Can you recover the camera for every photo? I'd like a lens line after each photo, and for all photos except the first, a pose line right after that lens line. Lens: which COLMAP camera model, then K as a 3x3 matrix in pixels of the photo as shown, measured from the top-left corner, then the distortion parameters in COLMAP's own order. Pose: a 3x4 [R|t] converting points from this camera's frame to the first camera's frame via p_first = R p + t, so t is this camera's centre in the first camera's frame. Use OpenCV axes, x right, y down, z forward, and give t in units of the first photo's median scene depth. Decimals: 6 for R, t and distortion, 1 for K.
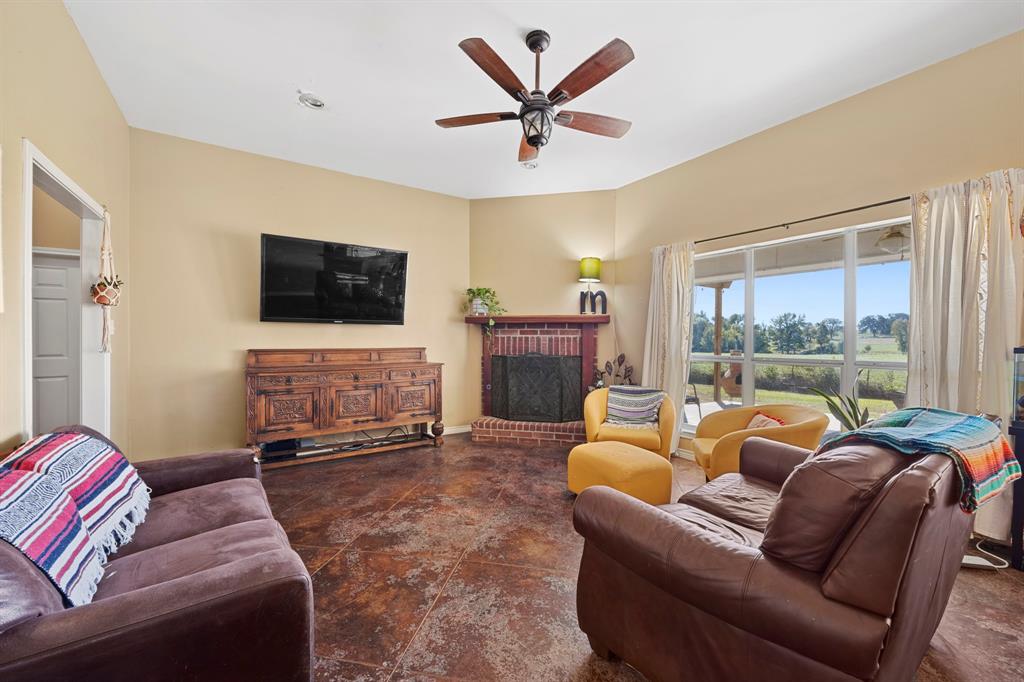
lens RADIAL K [[409.9, 0, 516.1], [0, 409.9, 340.6], [0, 0, 1]] dist [-0.000772, -0.000037]
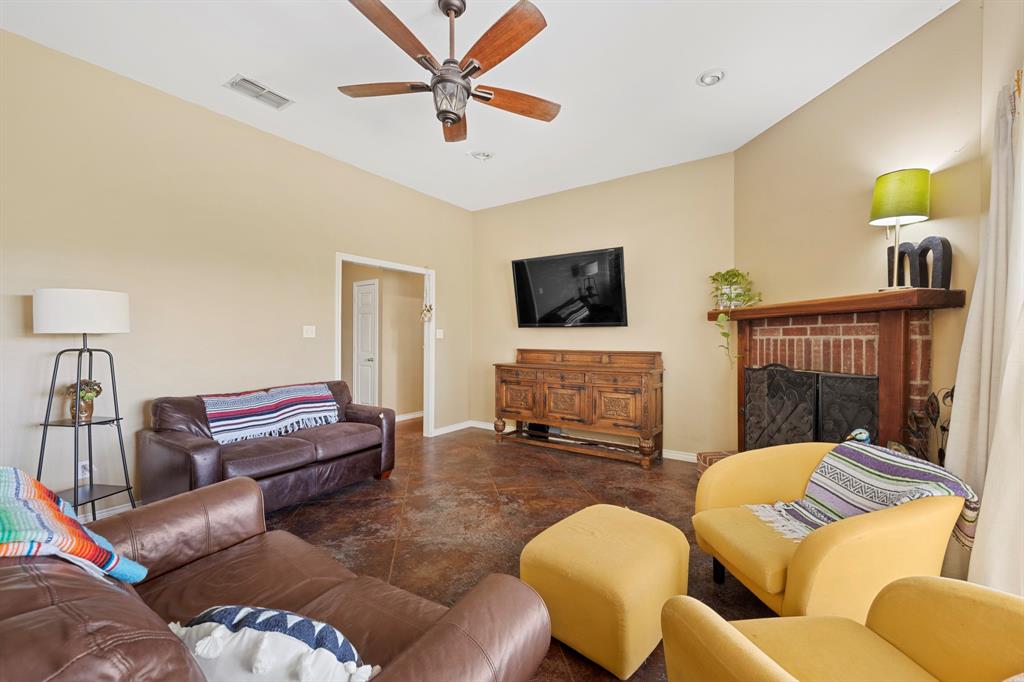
lens RADIAL K [[409.9, 0, 516.1], [0, 409.9, 340.6], [0, 0, 1]] dist [-0.000772, -0.000037]
pose [[0.354180, 0.000674, -0.935177, 0.556702], [-0.008602, 0.999960, -0.002537, -0.002042], [0.935138, 0.008943, 0.354172, 0.492514]]
